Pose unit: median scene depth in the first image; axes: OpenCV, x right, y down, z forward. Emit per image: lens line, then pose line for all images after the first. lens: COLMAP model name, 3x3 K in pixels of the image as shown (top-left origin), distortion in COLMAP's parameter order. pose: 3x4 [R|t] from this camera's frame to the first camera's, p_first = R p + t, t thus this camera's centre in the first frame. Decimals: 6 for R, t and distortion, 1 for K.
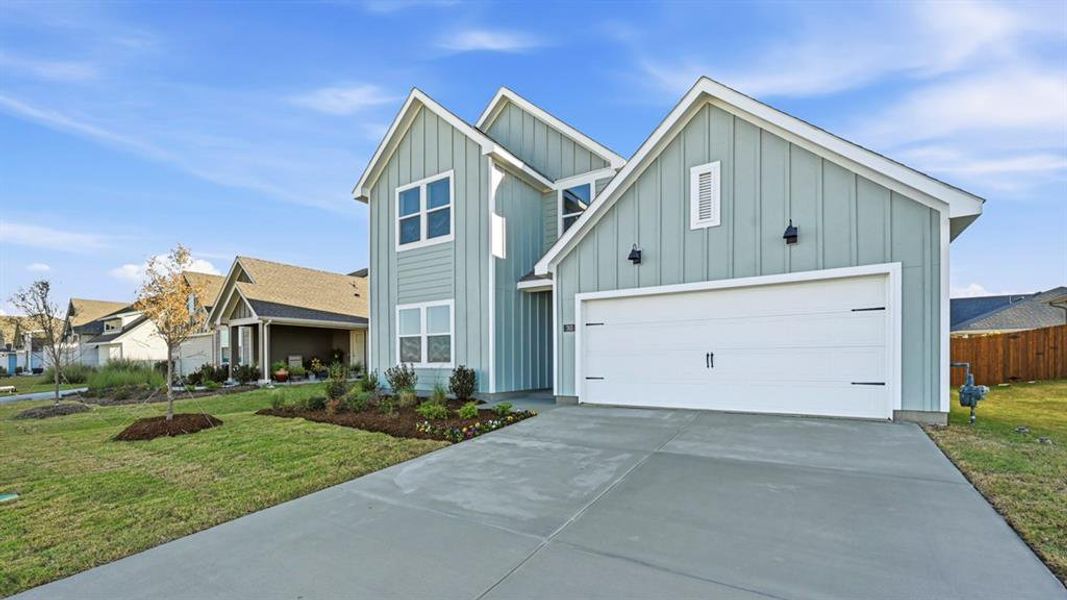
lens RADIAL K [[438.9, 0, 533.2], [0, 438.9, 286.7], [0, 0, 1]] dist [-0.001216, 0.000007]
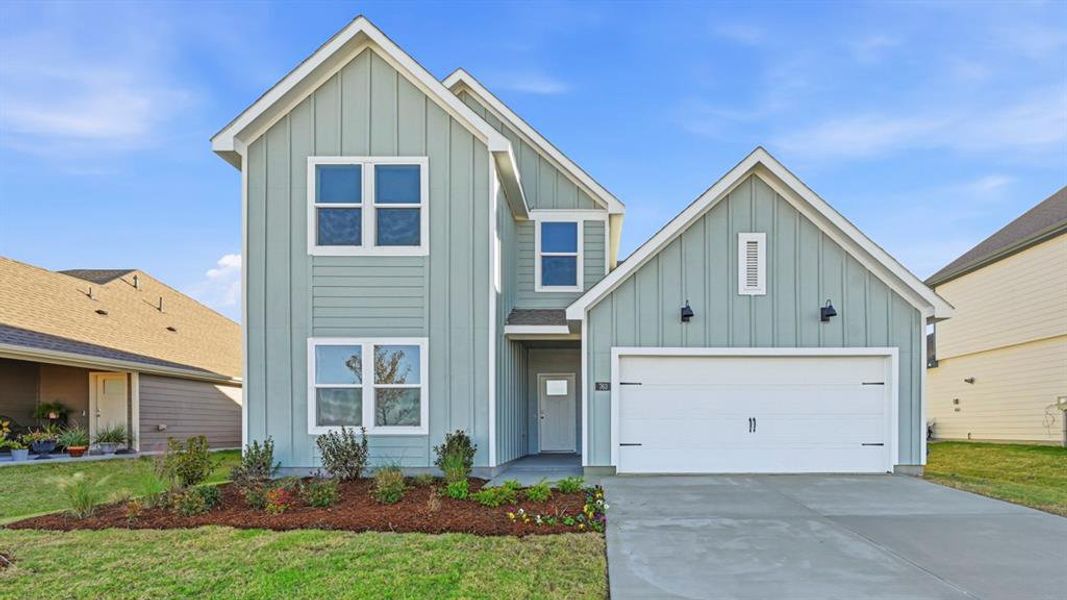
lens RADIAL K [[480.5, 0, 533.5], [0, 480.5, 356.7], [0, 0, 1]] dist [-0.001998, -0.000365]
pose [[0.829800, 0.086660, 0.551290, -0.547828], [-0.095917, 0.995316, -0.012085, 0.060975], [-0.549756, -0.042850, 0.834226, 0.299019]]
